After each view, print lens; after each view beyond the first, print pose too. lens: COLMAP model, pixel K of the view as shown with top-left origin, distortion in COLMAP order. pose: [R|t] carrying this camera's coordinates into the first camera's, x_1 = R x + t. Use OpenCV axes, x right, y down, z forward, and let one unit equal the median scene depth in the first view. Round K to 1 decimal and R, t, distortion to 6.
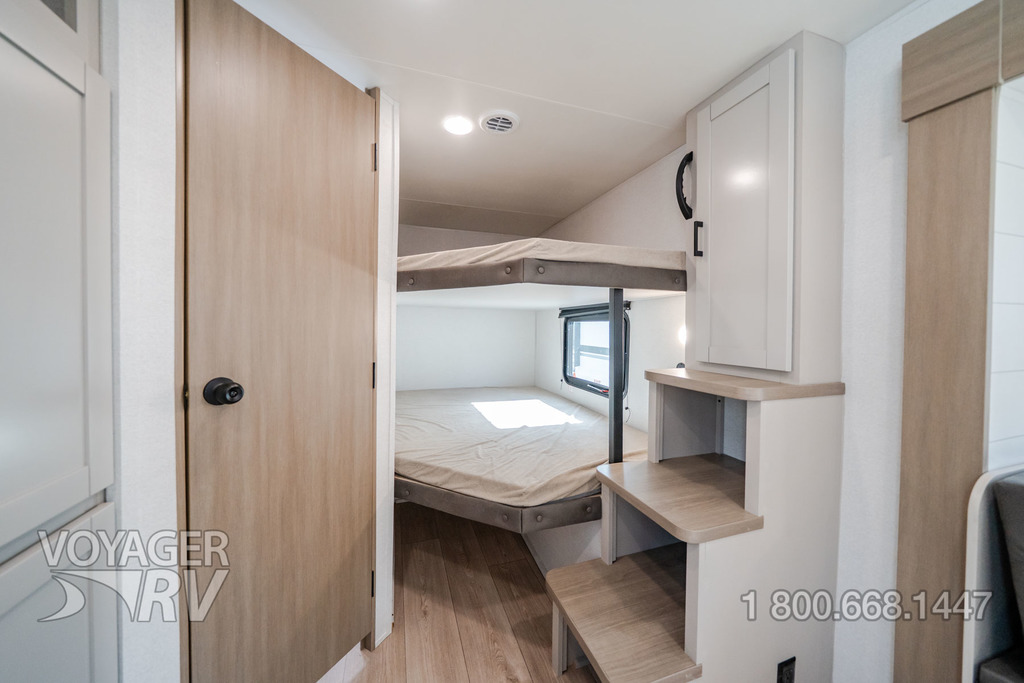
lens RADIAL K [[355.2, 0, 514.7], [0, 355.2, 333.9], [0, 0, 1]] dist [-0.001184, -0.000111]
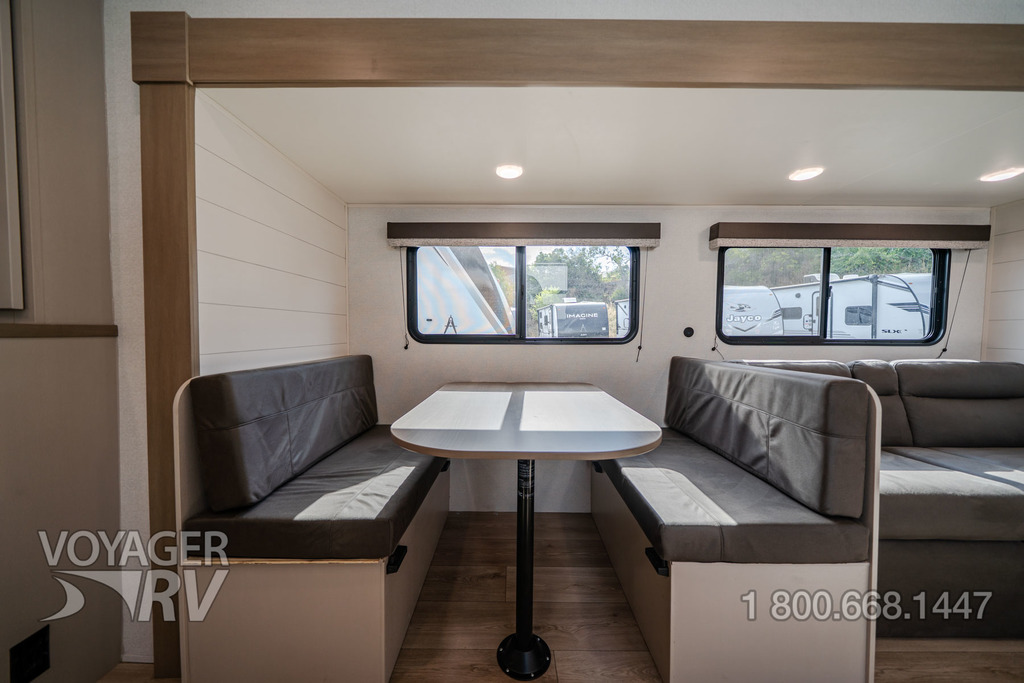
lens RADIAL K [[352.6, 0, 512.5], [0, 352.6, 341.5], [0, 0, 1]] dist [-0.006546, 0.000251]
pose [[0.325346, -0.032858, 0.945024, 0.258483], [0.015085, 0.999449, 0.029557, 0.128469], [-0.945475, 0.004640, 0.325663, -0.303338]]
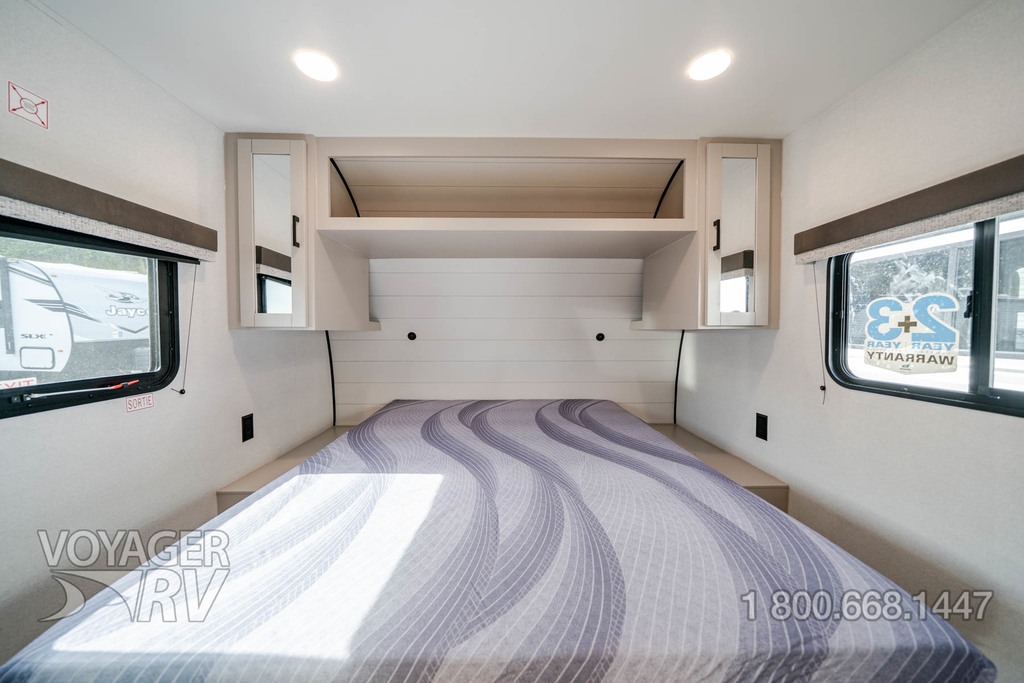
lens RADIAL K [[356.0, 0, 512.4], [0, 356.0, 341.7], [0, 0, 1]] dist [-0.003371, -0.000169]
pose [[-0.954901, -0.018207, 0.296366, 0.799494], [-0.002664, 0.998604, 0.052763, 0.045525], [-0.296913, 0.049594, -0.953616, -2.112430]]
